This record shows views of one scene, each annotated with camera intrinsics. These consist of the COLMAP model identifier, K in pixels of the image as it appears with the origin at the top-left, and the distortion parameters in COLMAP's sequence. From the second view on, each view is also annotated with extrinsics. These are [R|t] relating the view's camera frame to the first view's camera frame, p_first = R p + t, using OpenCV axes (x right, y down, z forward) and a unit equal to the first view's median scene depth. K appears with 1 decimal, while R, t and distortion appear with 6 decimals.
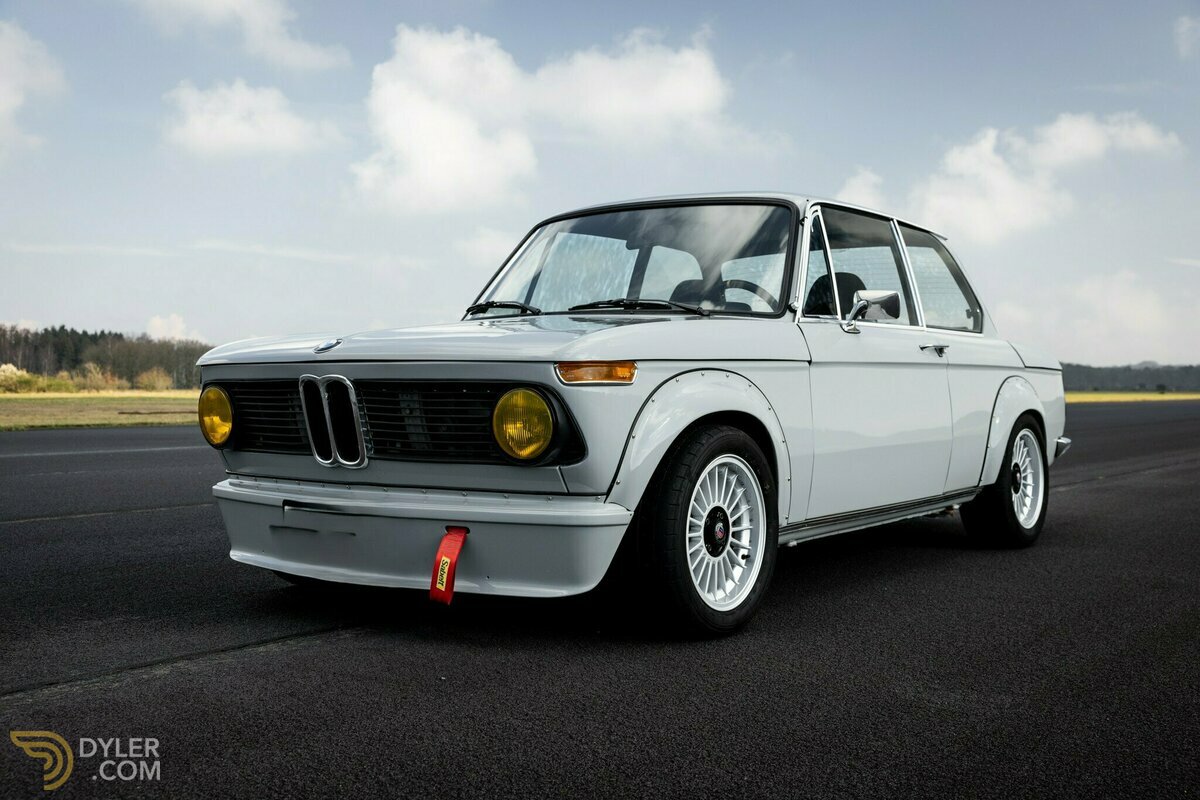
lens RADIAL K [[1306.3, 0, 598.1], [0, 1306.3, 397.9], [0, 0, 1]] dist [-0.005876, 0.000000]
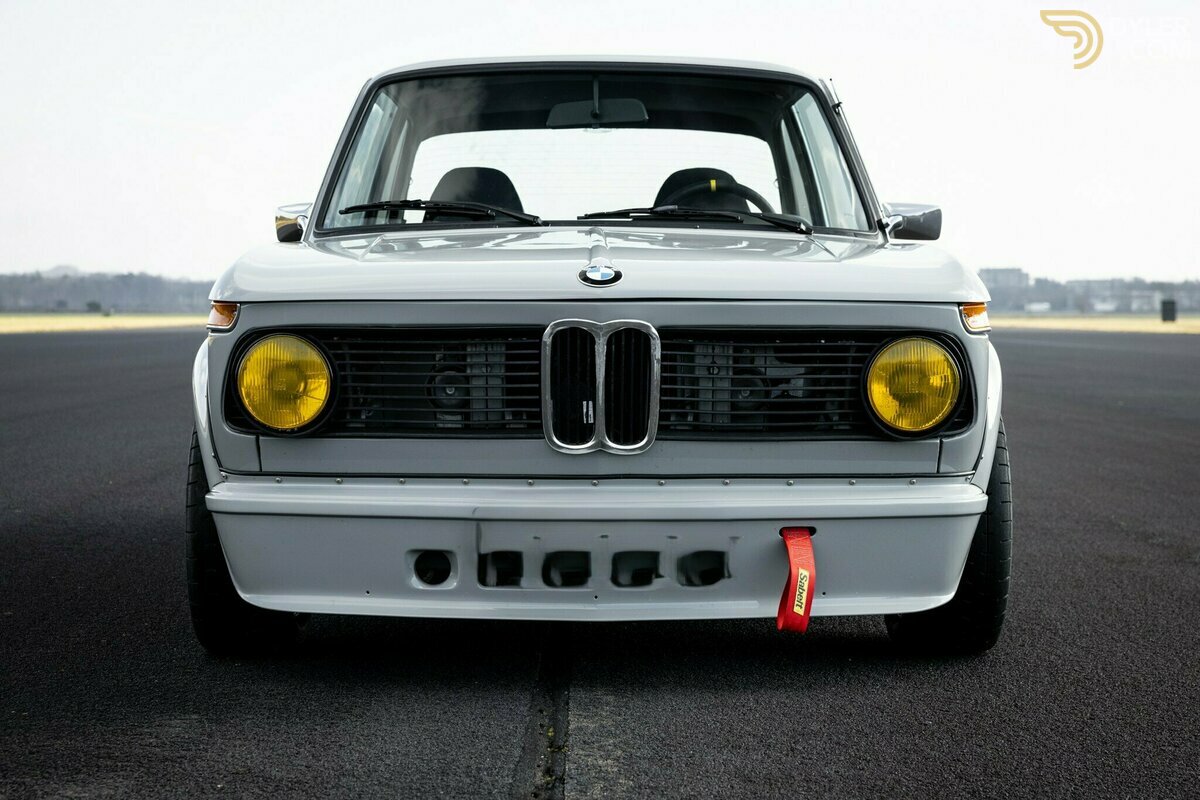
lens RADIAL K [[2131.7, 0, 605.2], [0, 2131.7, 396.4], [0, 0, 1]] dist [0.060539, 0.000000]
pose [[0.804570, -0.024378, 0.593357, -0.846958], [0.004238, 0.999367, 0.035313, -0.016263], [-0.593842, -0.025897, 0.804165, 0.099828]]
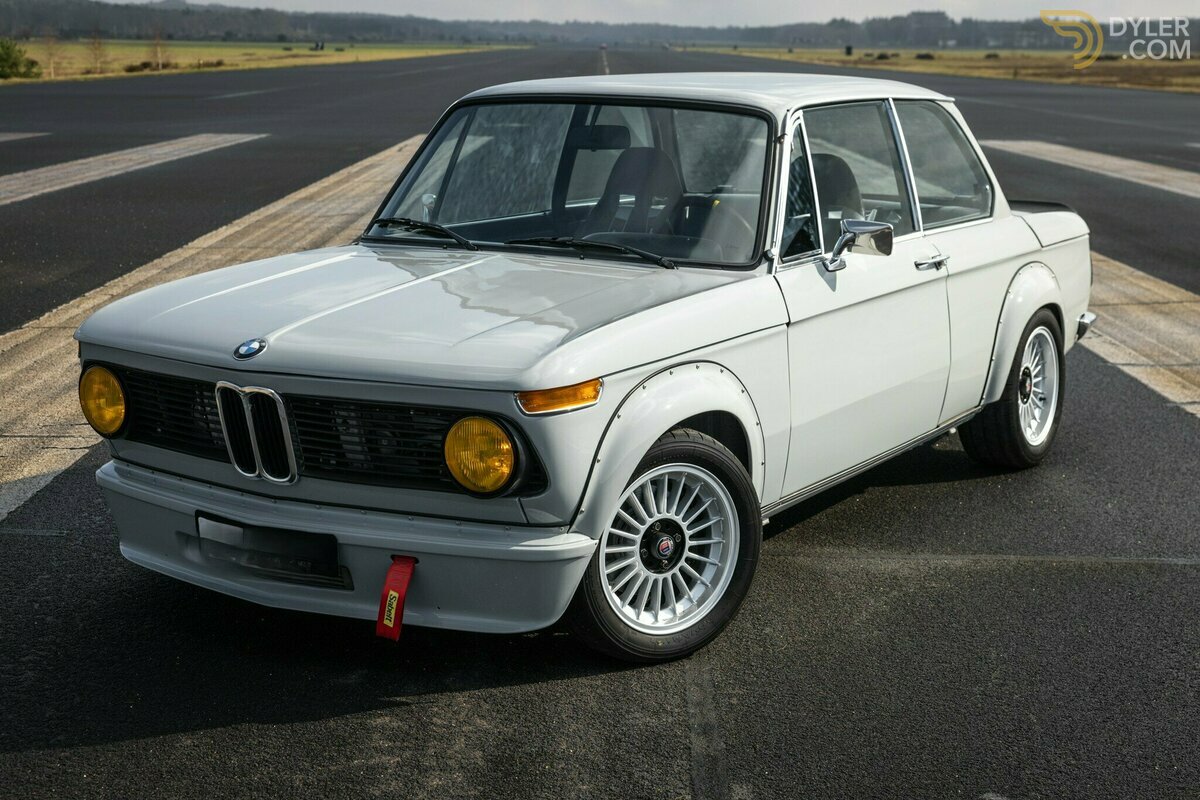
lens RADIAL K [[1877.3, 0, 599.2], [0, 1877.3, 395.3], [0, 0, 1]] dist [0.049687, 0.000000]
pose [[0.997351, -0.010116, 0.072035, -0.061567], [-0.002777, 0.984265, 0.176679, -0.229201], [-0.072689, -0.176411, 0.981629, -0.260416]]
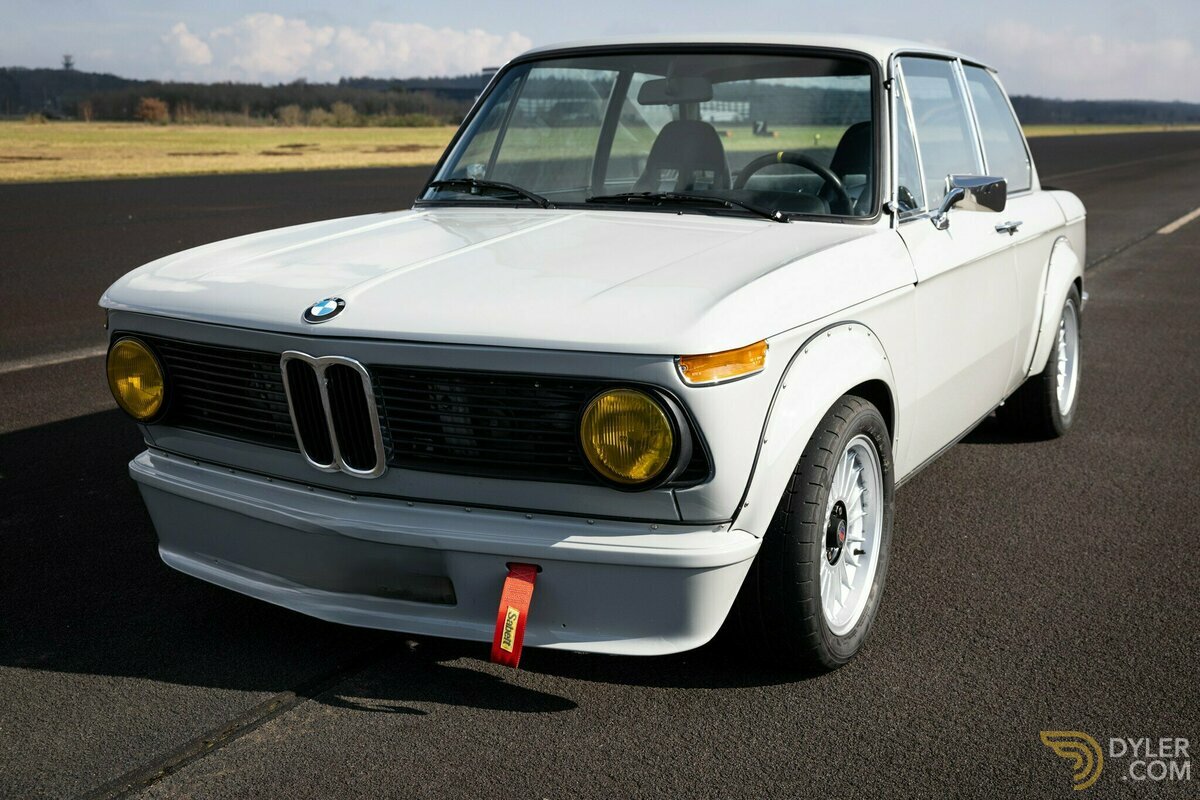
lens RADIAL K [[1417.4, 0, 623.2], [0, 1417.4, 397.3], [0, 0, 1]] dist [0.019354, 0.000000]
pose [[0.987756, -0.027273, 0.153602, -0.162367], [-0.001584, 0.982796, 0.184685, -0.132888], [-0.155996, -0.182667, 0.970720, 0.217691]]
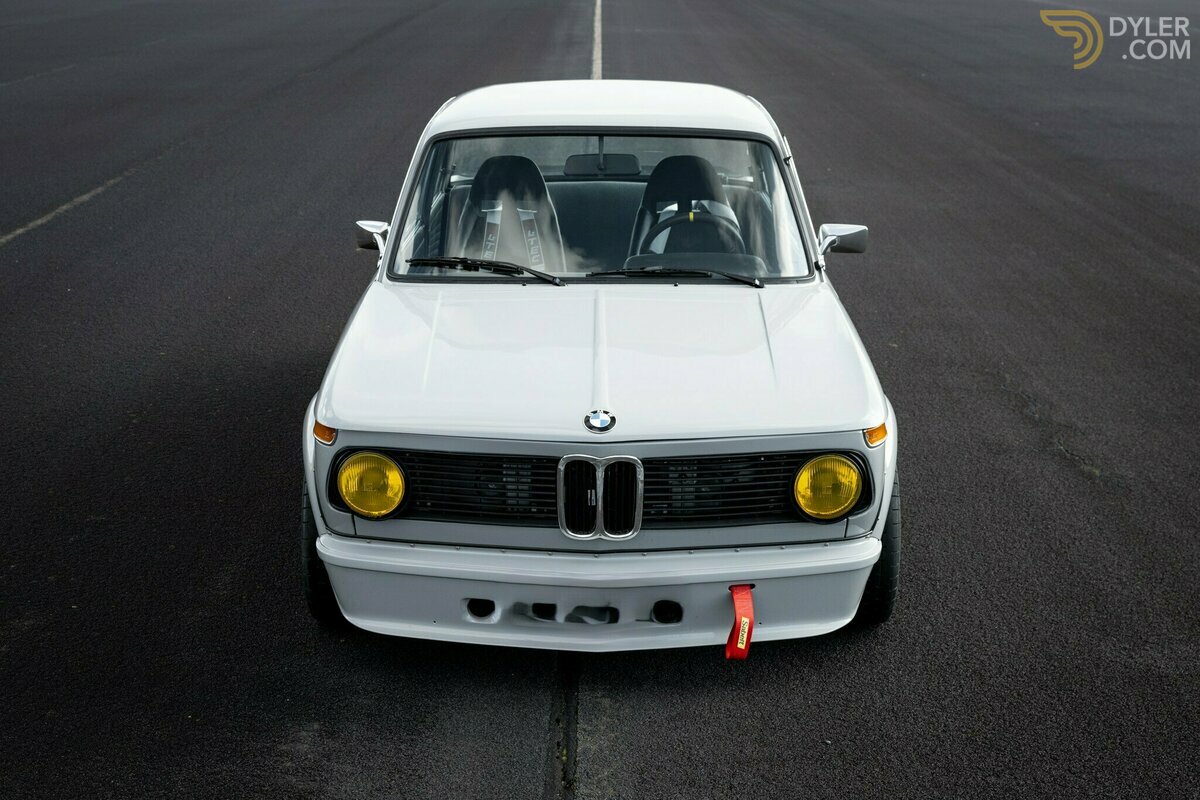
lens RADIAL K [[1742.4, 0, 594.6], [0, 1742.4, 403.5], [0, 0, 1]] dist [0.033431, 0.000000]
pose [[0.813273, -0.152857, 0.561446, -0.885892], [0.004389, 0.966463, 0.256768, -0.363866], [-0.581866, -0.206358, 0.786669, 0.025779]]
